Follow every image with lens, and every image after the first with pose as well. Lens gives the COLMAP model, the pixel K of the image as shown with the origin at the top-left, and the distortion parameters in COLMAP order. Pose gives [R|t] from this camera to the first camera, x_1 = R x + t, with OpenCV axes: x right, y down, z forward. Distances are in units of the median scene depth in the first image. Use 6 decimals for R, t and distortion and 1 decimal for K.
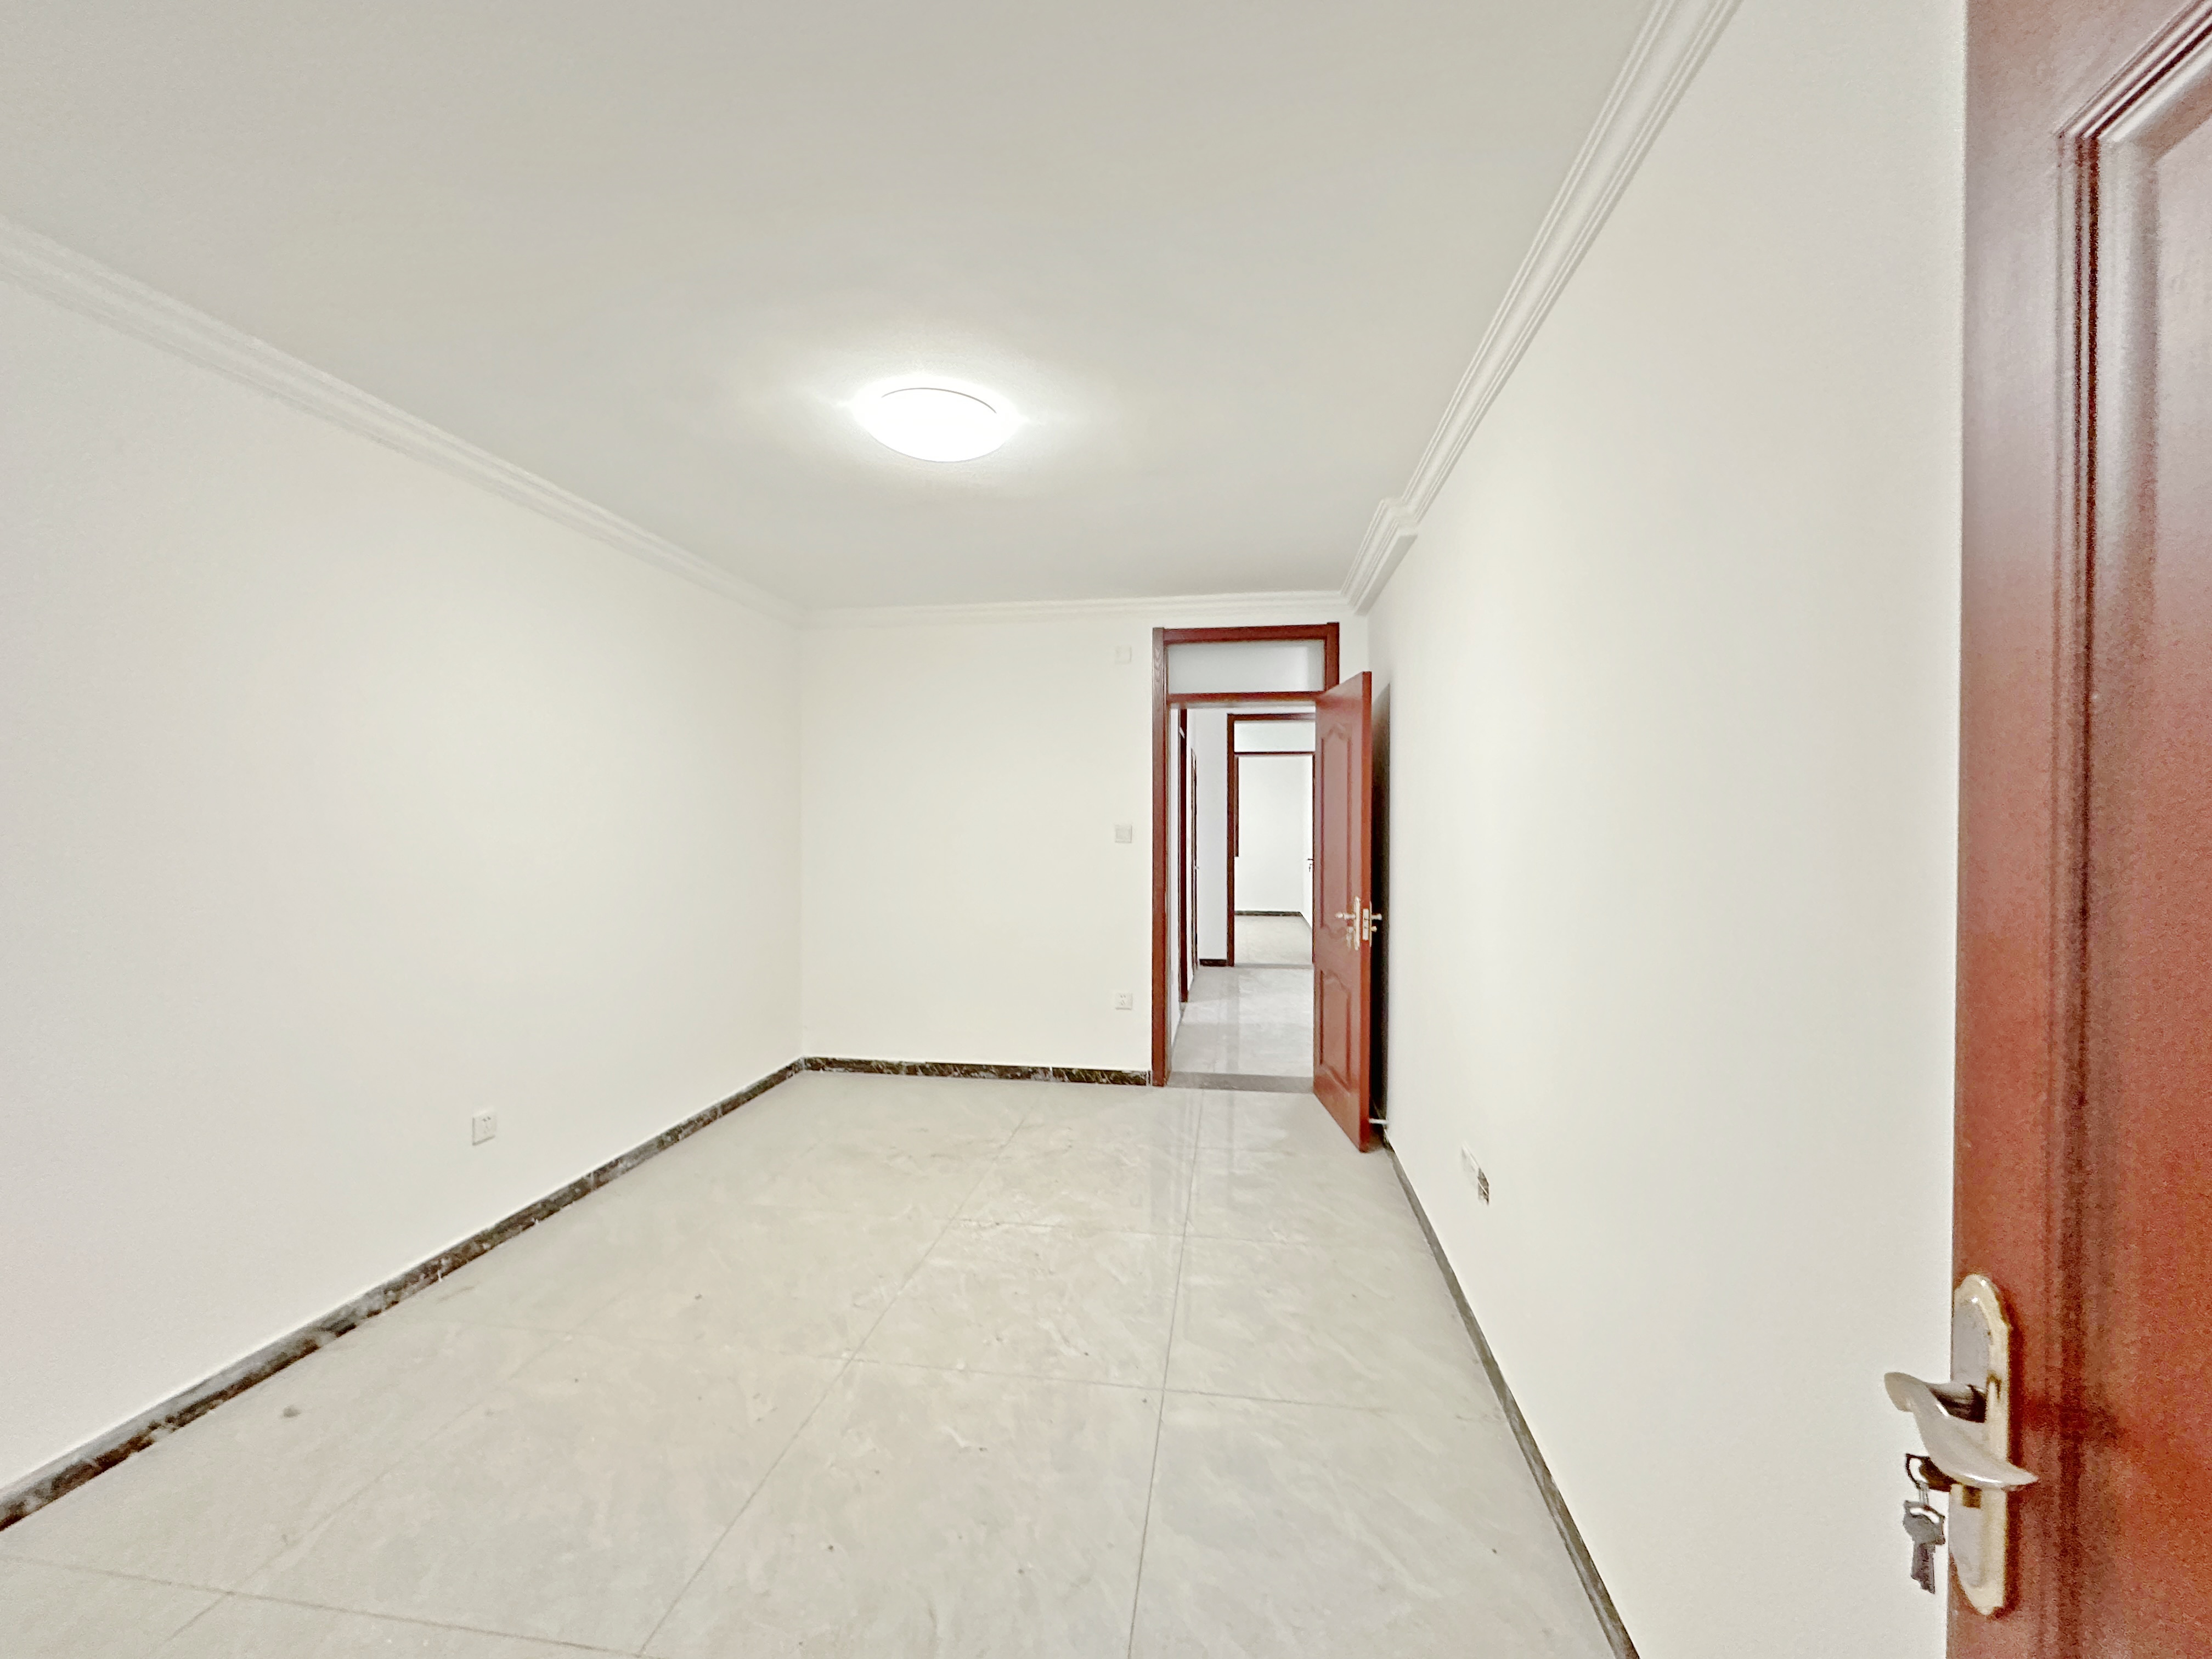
lens RADIAL K [[878.3, 0, 1111.1], [0, 878.3, 843.1], [0, 0, 1]] dist [-0.007064, 0.000395]
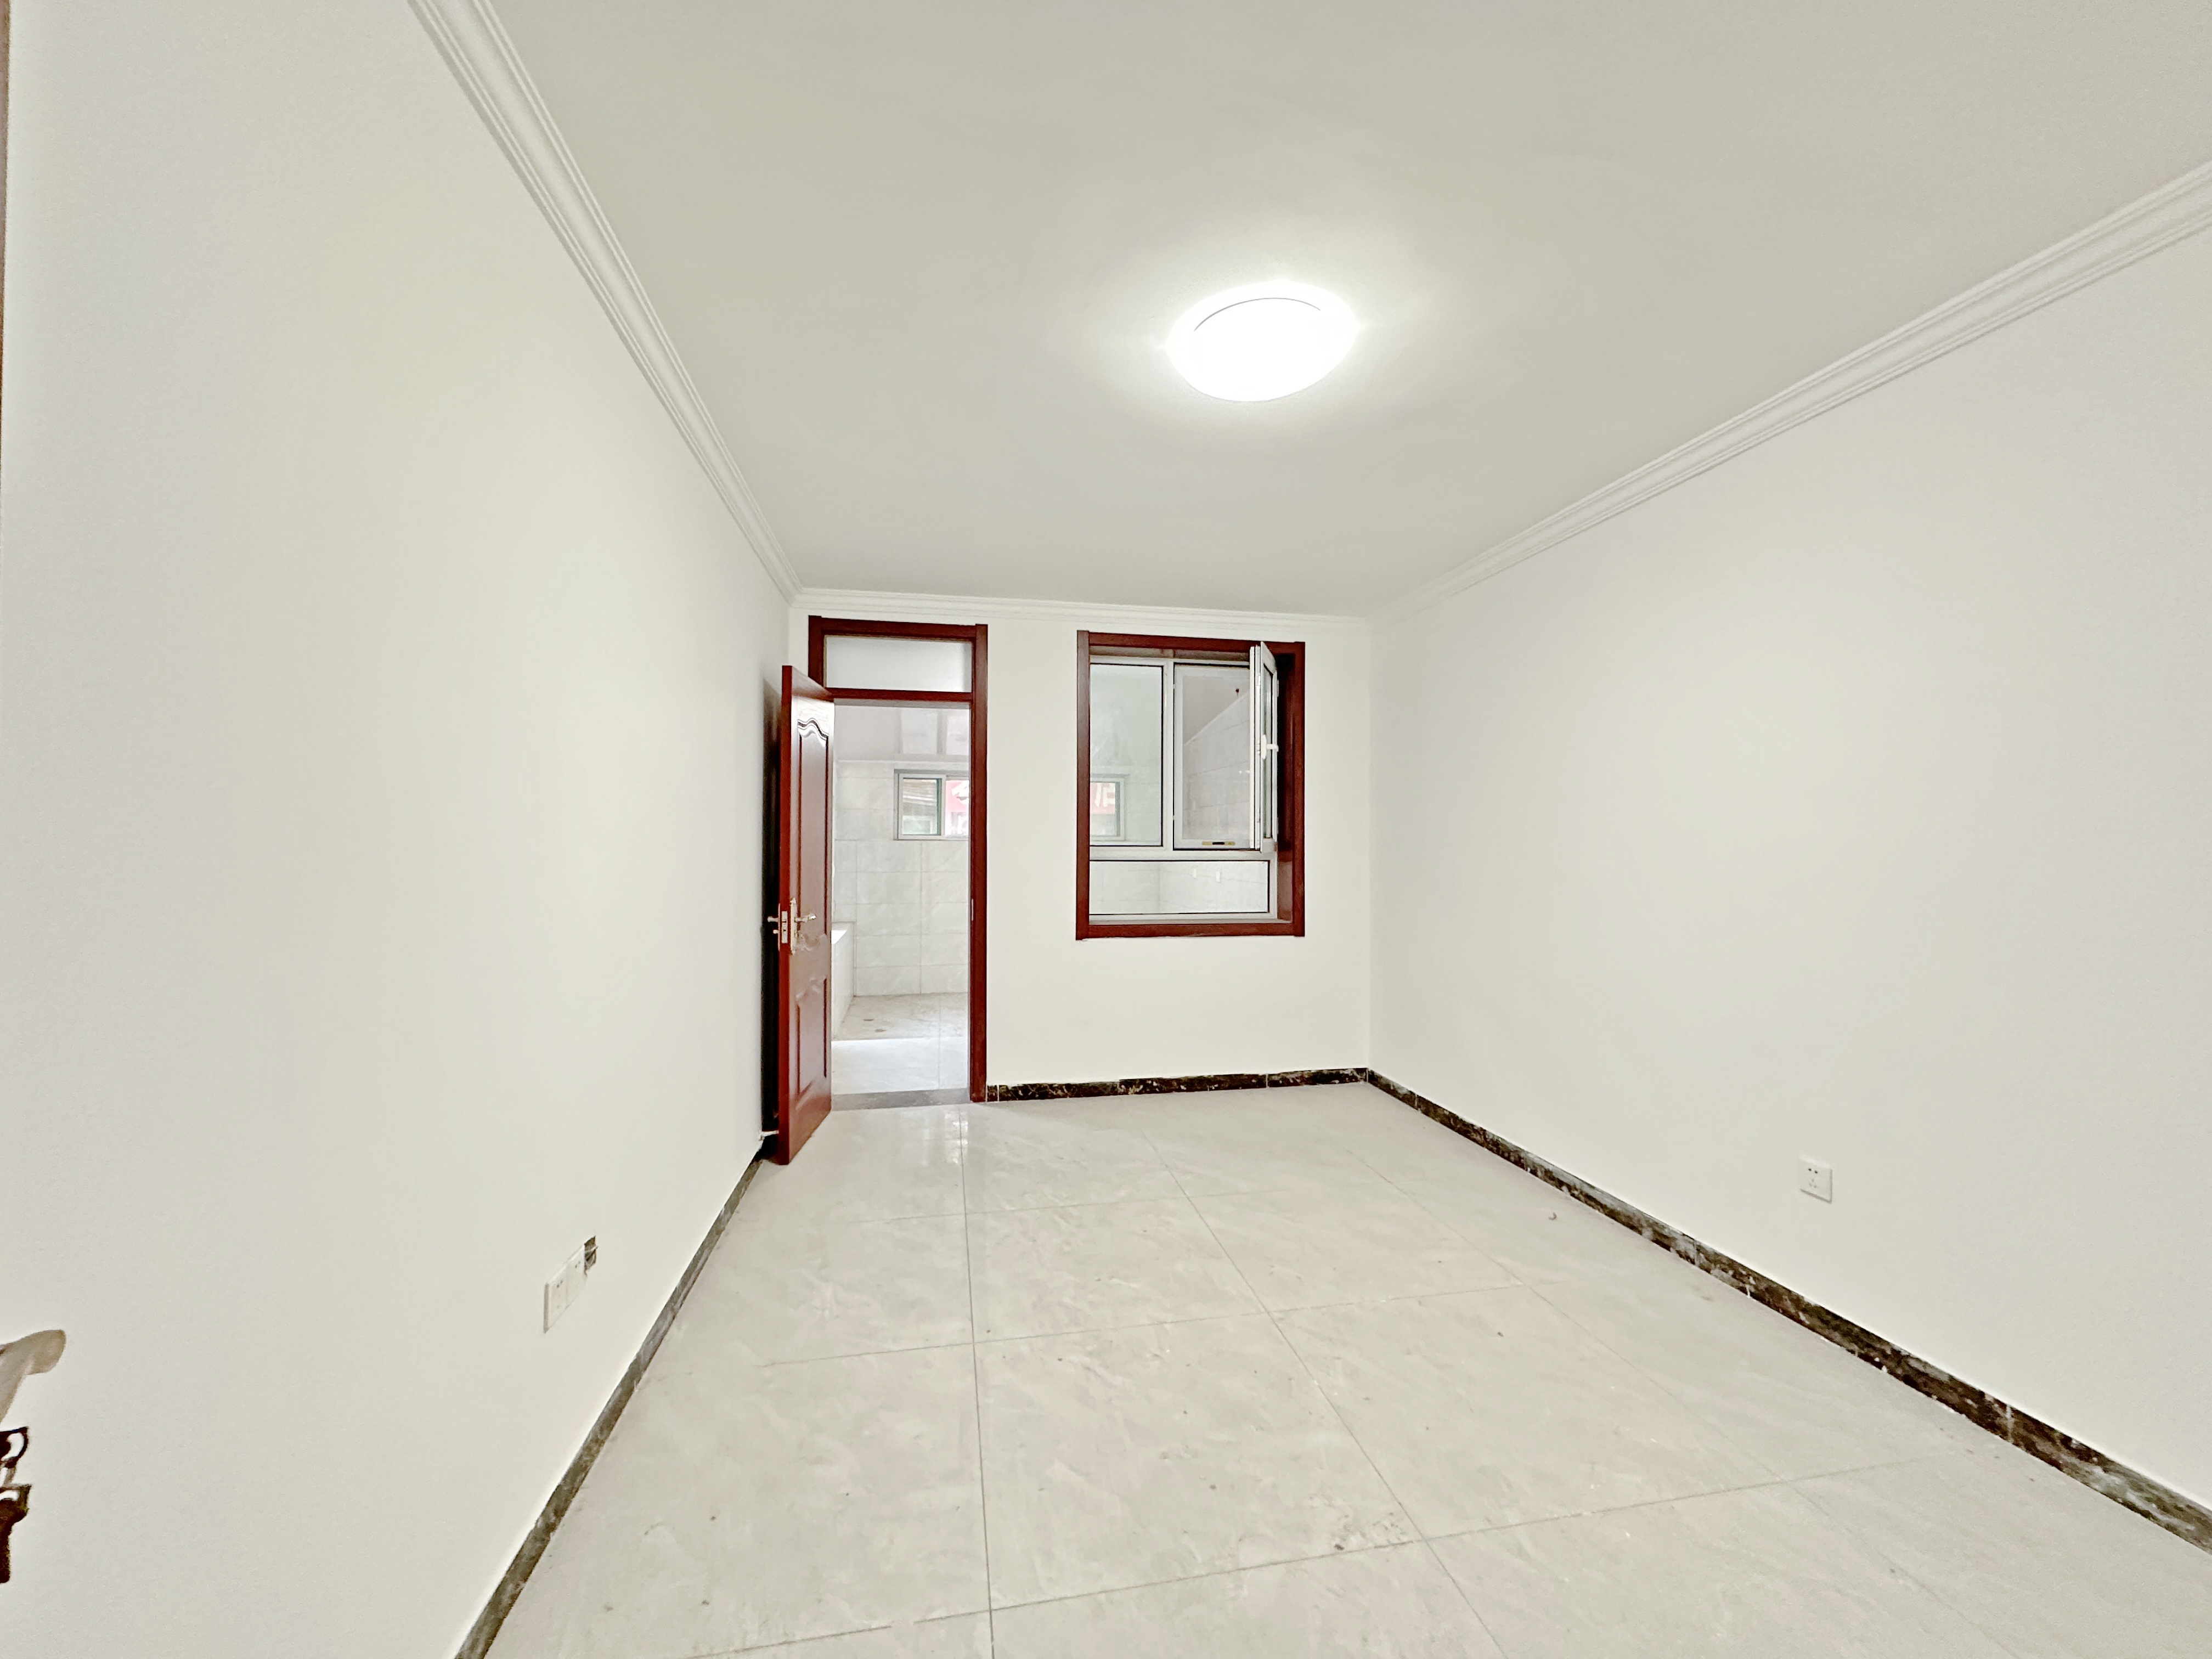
lens RADIAL K [[878.3, 0, 1106.7], [0, 878.3, 817.8], [0, 0, 1]] dist [-0.007064, 0.000395]
pose [[-0.946945, -0.011570, -0.321188, 0.229353], [-0.009800, 0.999927, -0.007127, -0.009415], [0.321247, -0.003602, -0.946989, 1.844666]]
